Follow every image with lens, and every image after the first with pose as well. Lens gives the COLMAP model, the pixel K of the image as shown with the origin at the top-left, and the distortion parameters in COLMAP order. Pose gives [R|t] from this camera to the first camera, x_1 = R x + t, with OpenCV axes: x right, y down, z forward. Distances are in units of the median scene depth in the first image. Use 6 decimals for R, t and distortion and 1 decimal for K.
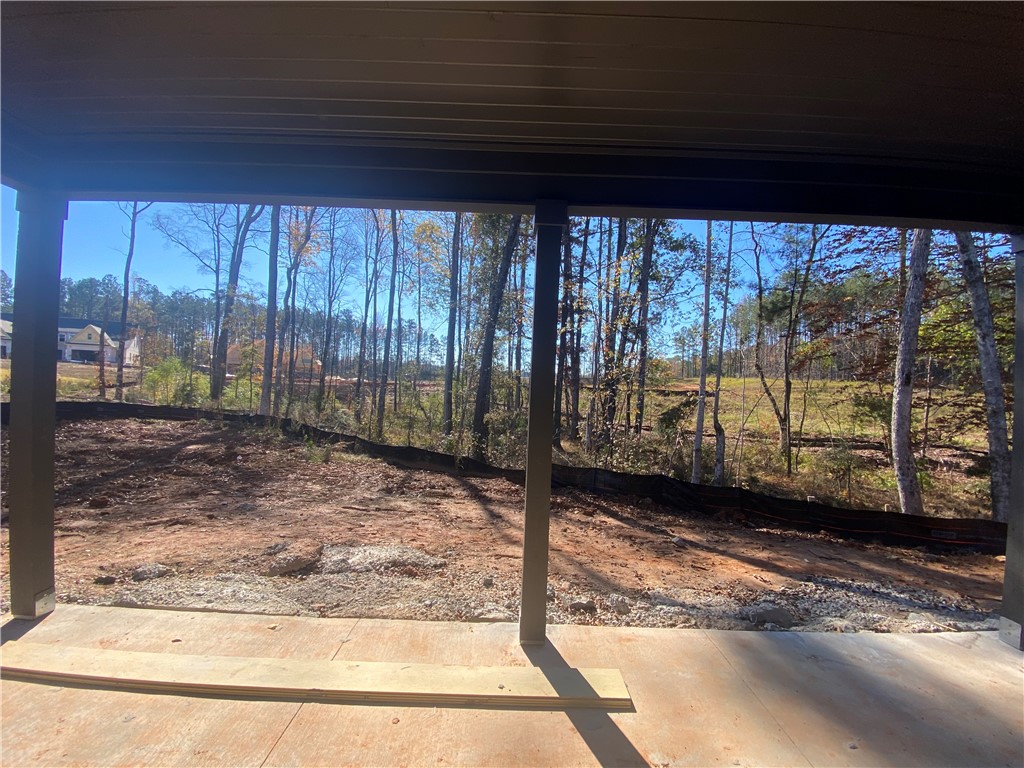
lens RADIAL K [[412.6, 0, 512.0], [0, 412.6, 384.0], [0, 0, 1]] dist [0.030213, -0.026093]
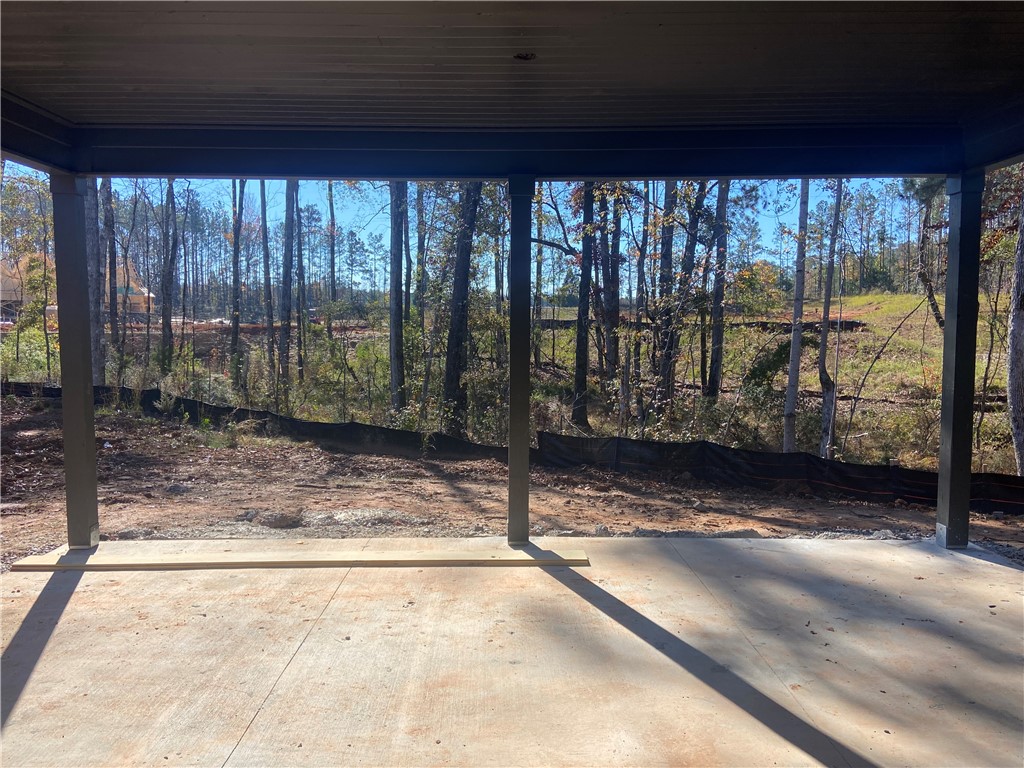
lens RADIAL K [[757.0, 0, 512.0], [0, 757.0, 384.0], [0, 0, 1]] dist [0.144288, -0.185761]
pose [[0.999385, -0.034437, 0.006619, 0.005697], [0.033764, 0.995927, 0.083602, -0.005797], [-0.009471, -0.083327, 0.996477, -0.211791]]
